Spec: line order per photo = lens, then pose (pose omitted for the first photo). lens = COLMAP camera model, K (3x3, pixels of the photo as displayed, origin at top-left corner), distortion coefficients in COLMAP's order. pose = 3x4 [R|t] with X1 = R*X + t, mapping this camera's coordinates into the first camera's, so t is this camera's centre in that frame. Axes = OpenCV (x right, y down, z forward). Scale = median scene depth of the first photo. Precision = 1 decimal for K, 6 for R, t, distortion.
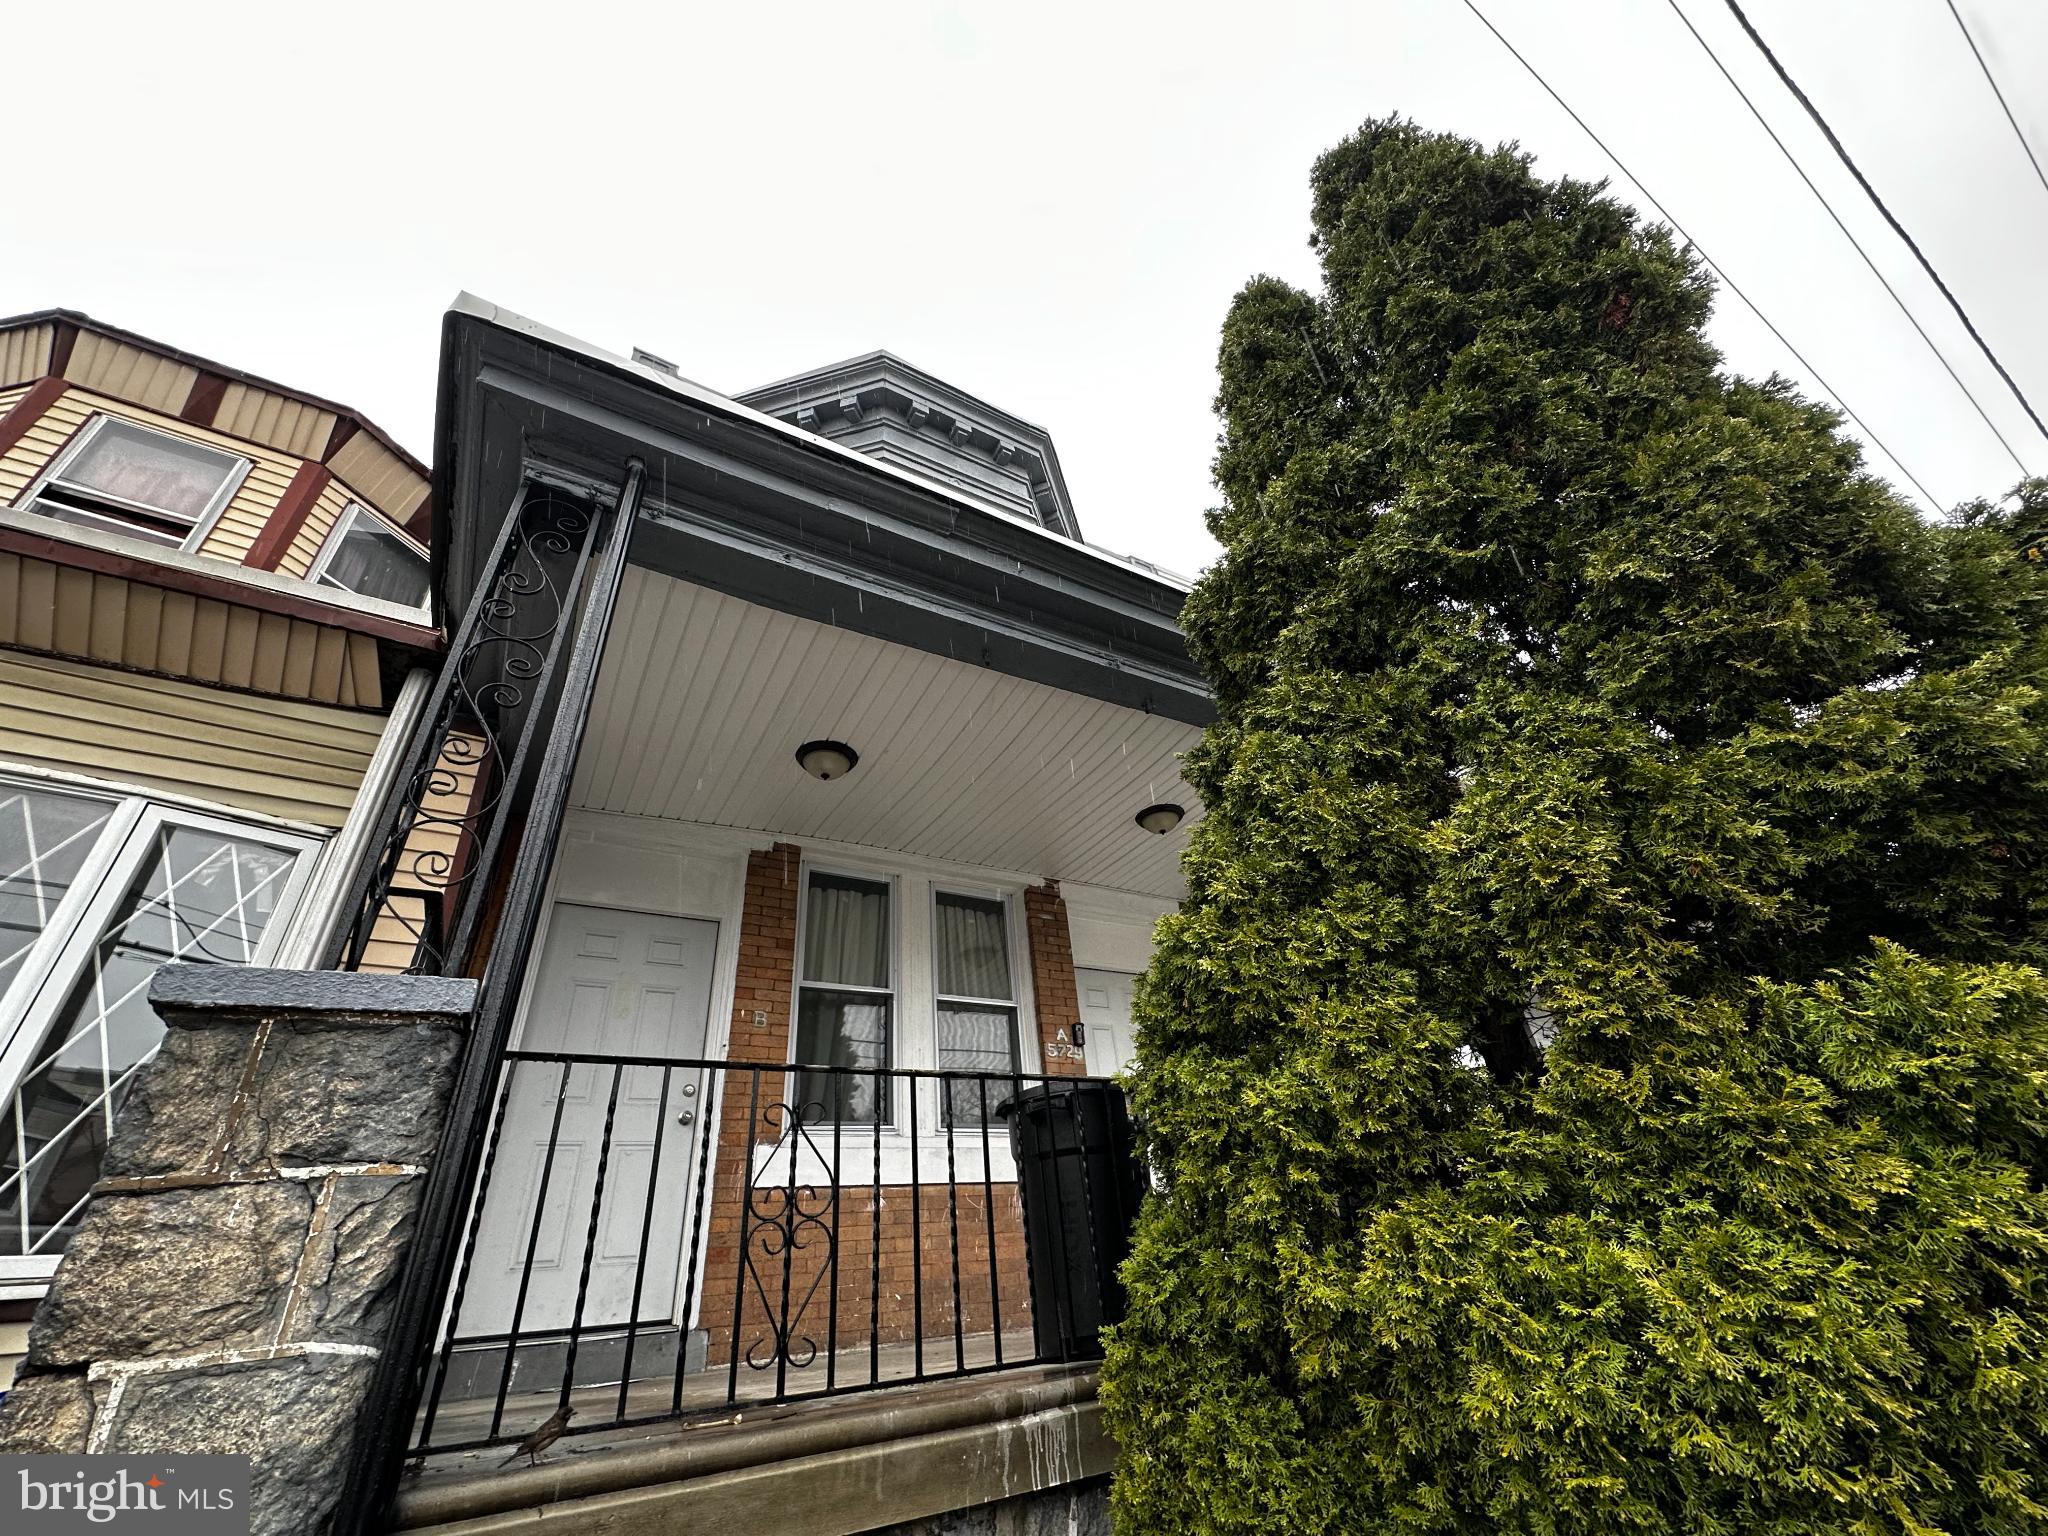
lens RADIAL K [[829.3, 0, 1024.0], [0, 829.3, 768.0], [0, 0, 1]] dist [-0.000317, -0.000086]
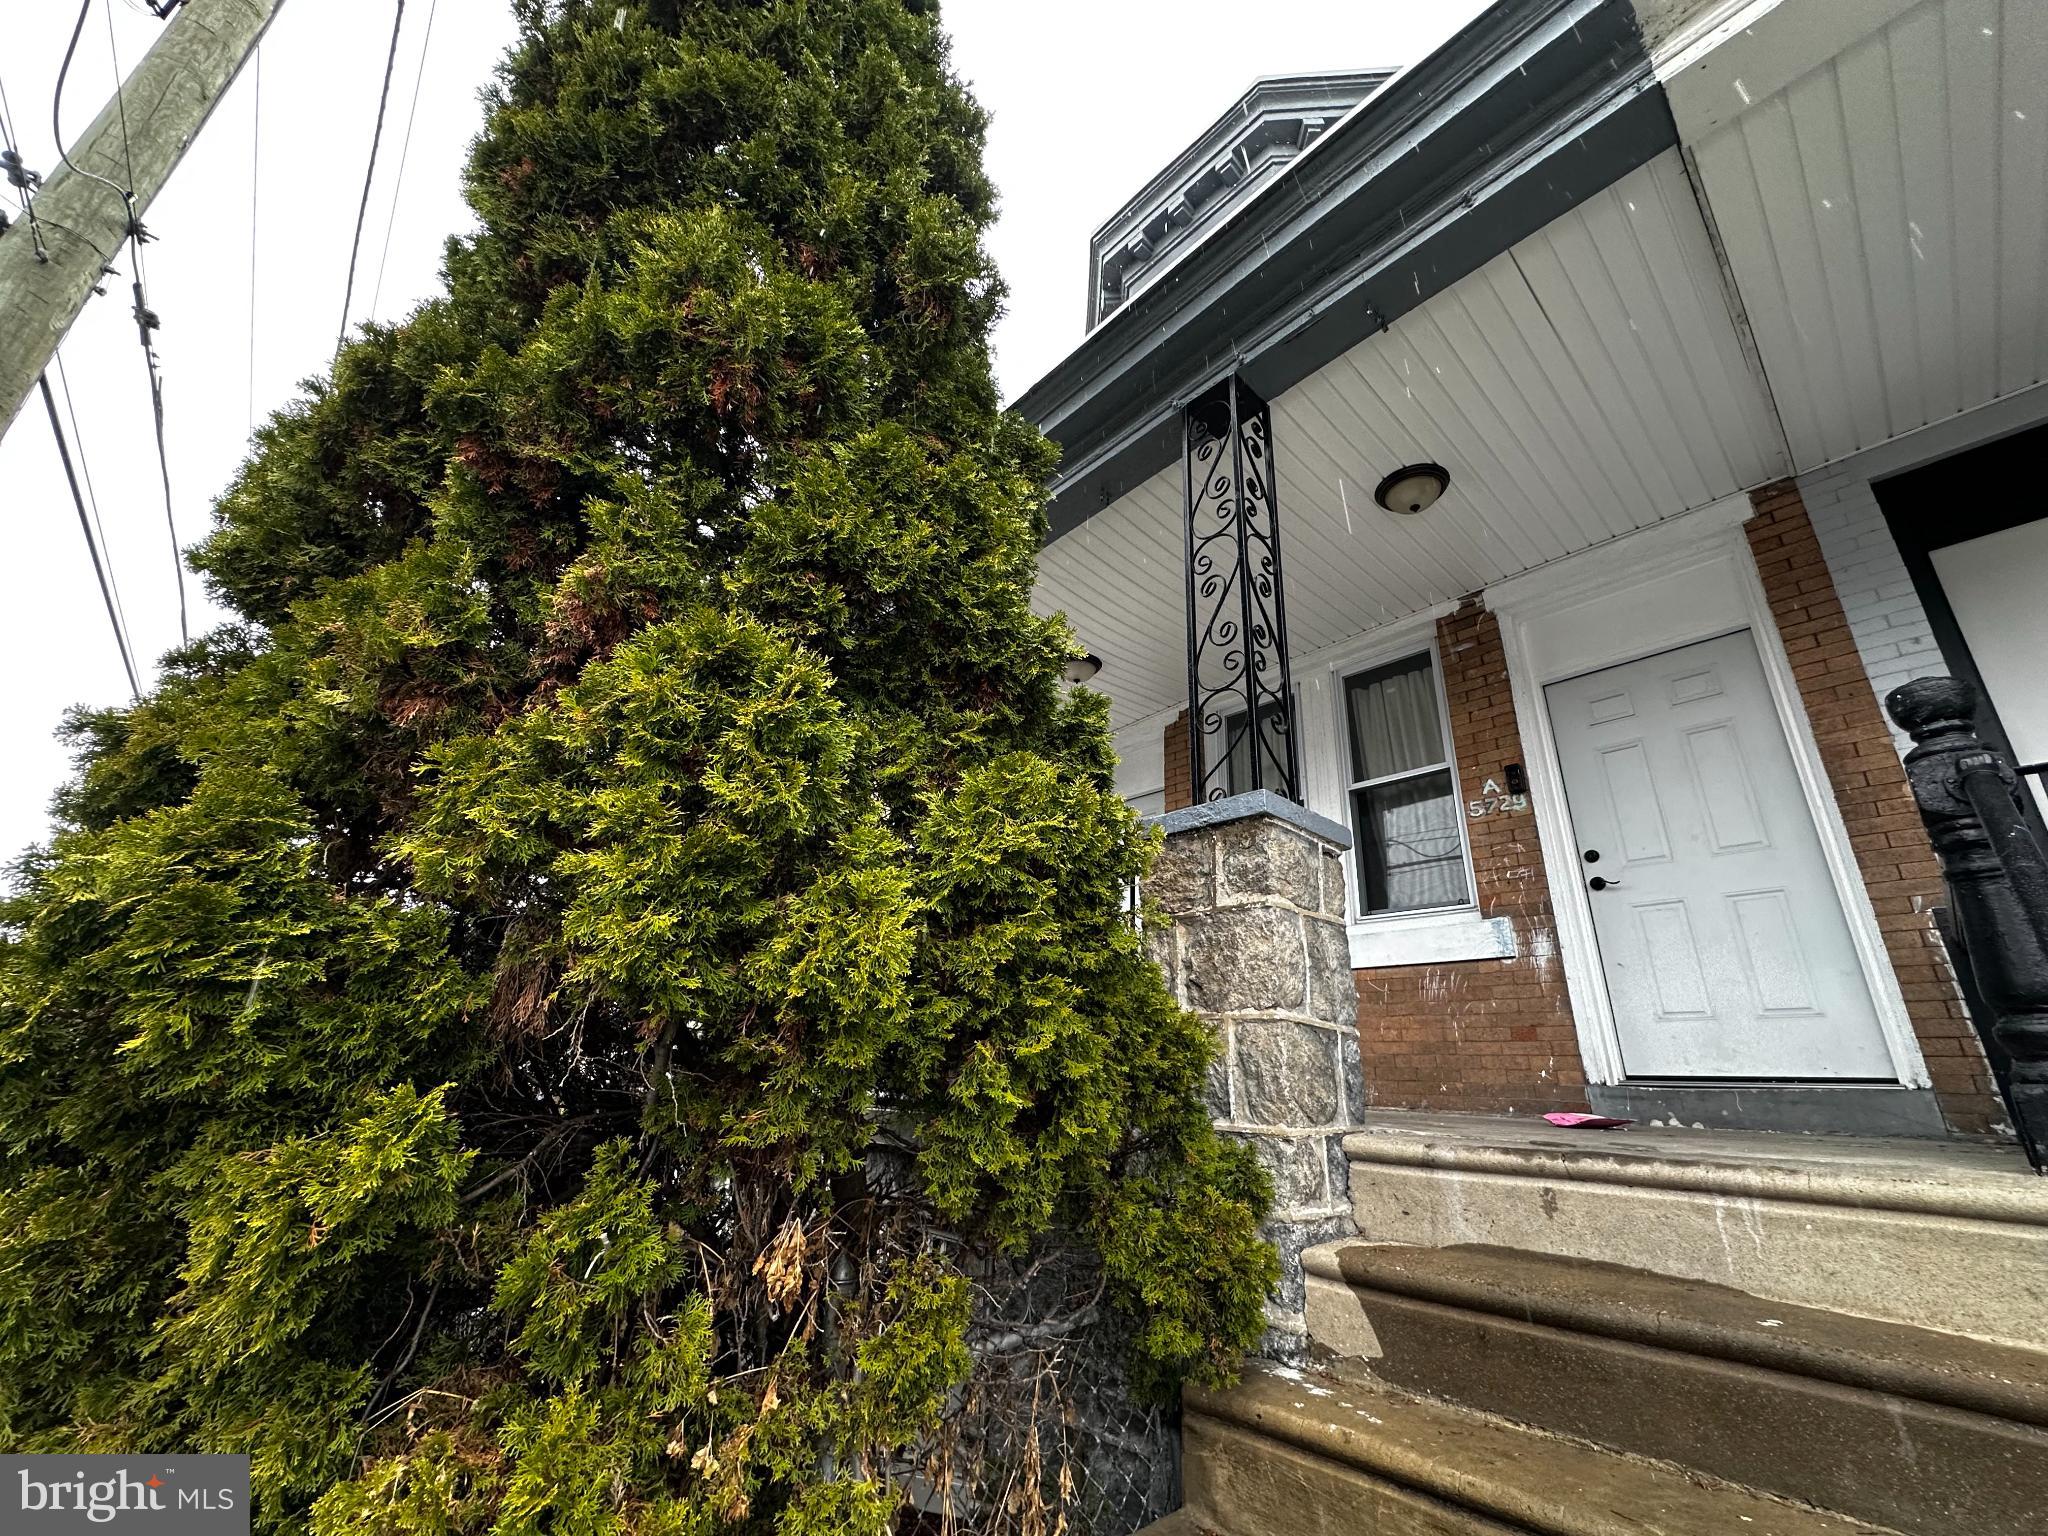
lens RADIAL K [[815.2, 0, 1024.0], [0, 815.2, 768.0], [0, 0, 1]] dist [-0.000798, -0.000069]
pose [[0.206242, -0.253907, -0.944984, 0.631583], [0.494611, 0.860336, -0.123215, 0.161867], [0.844289, -0.441988, 0.303023, 0.339765]]
